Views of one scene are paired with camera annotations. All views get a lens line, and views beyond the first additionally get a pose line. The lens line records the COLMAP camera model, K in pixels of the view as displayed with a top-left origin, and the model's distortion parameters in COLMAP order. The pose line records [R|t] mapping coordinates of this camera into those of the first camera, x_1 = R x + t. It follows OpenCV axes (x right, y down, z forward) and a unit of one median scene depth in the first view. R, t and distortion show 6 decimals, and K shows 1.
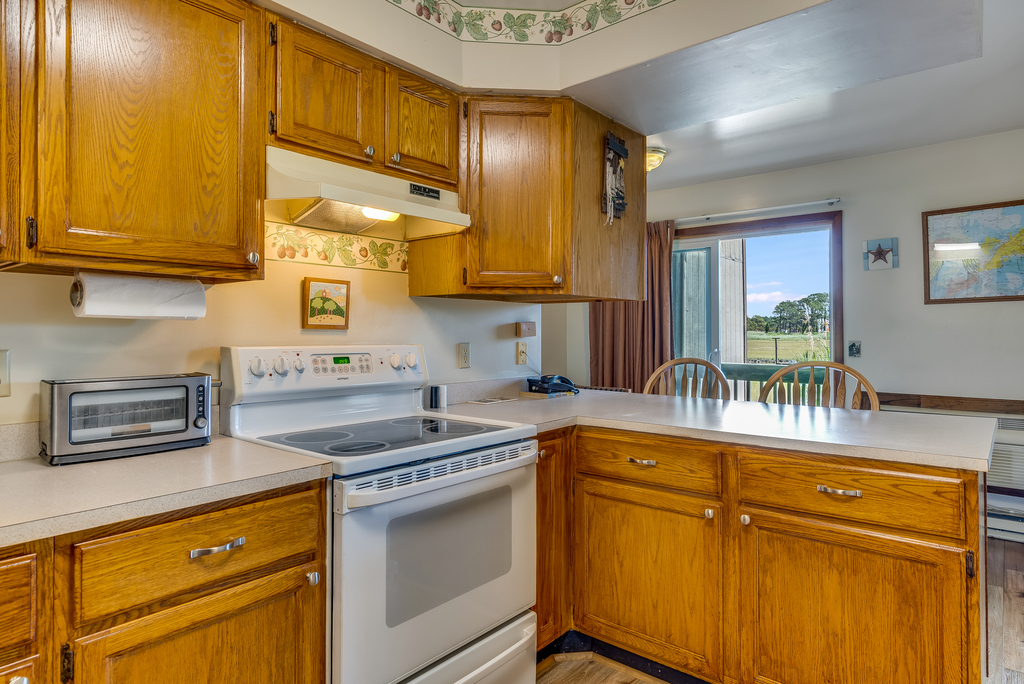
lens RADIAL K [[585.6, 0, 512.4], [0, 585.6, 331.8], [0, 0, 1]] dist [0.001414, 0.000594]
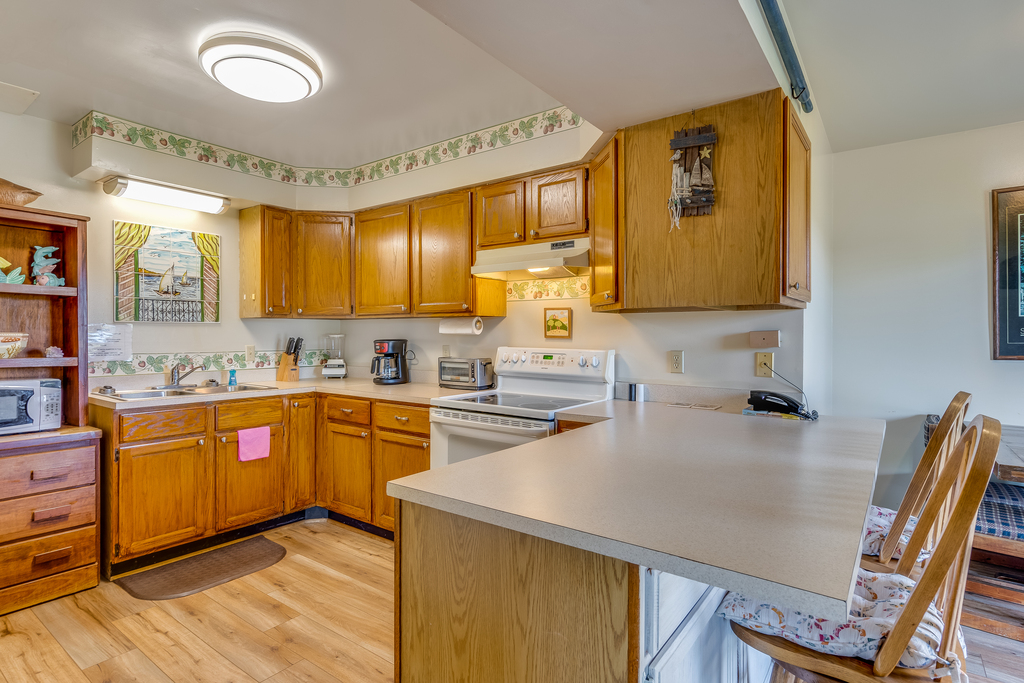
lens RADIAL K [[523.4, 0, 510.3], [0, 523.4, 337.2], [0, 0, 1]] dist [0.000394, 0.000389]
pose [[0.067560, 0.002282, -0.997713, 1.133266], [-0.006844, 0.999975, 0.001824, -0.009553], [0.997692, 0.006705, 0.067574, 0.769900]]
